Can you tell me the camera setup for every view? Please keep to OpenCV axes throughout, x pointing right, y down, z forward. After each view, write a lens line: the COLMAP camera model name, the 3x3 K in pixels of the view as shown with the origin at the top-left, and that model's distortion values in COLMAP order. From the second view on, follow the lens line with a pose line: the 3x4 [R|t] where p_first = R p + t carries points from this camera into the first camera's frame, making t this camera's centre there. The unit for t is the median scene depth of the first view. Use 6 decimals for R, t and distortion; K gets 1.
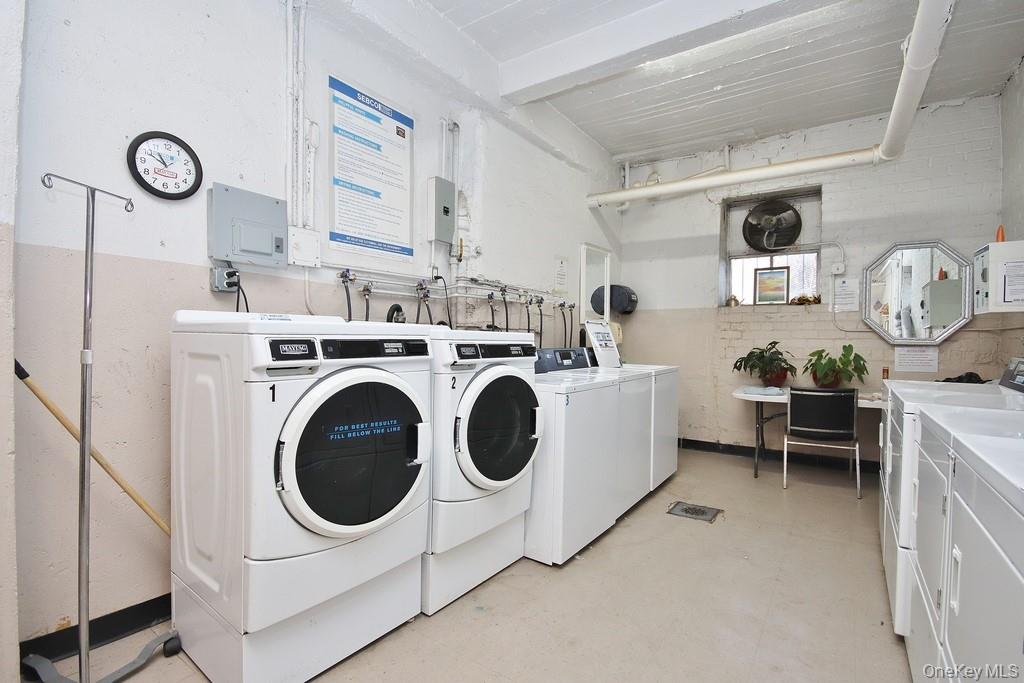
lens RADIAL K [[471.6, 0, 511.2], [0, 471.6, 344.3], [0, 0, 1]] dist [0.001160, -0.000507]
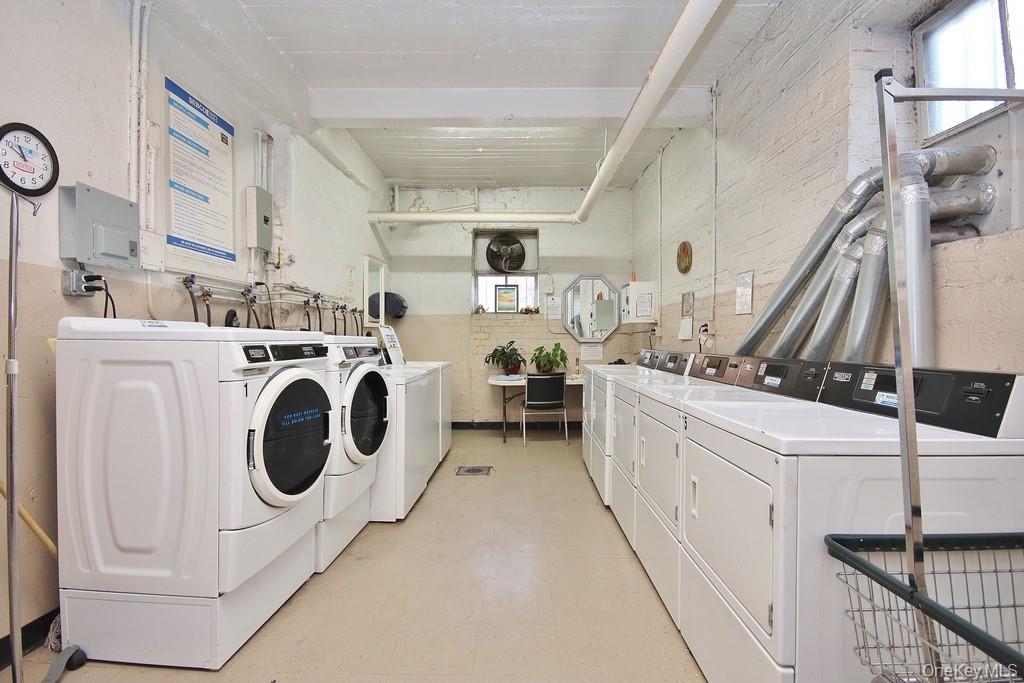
lens RADIAL K [[471.6, 0, 511.2], [0, 471.6, 344.3], [0, 0, 1]] dist [0.001160, -0.000507]
pose [[0.833836, -0.014611, 0.551818, -0.266819], [0.014247, 0.999886, 0.004947, -0.004551], [-0.551828, 0.003736, 0.833950, -0.172323]]
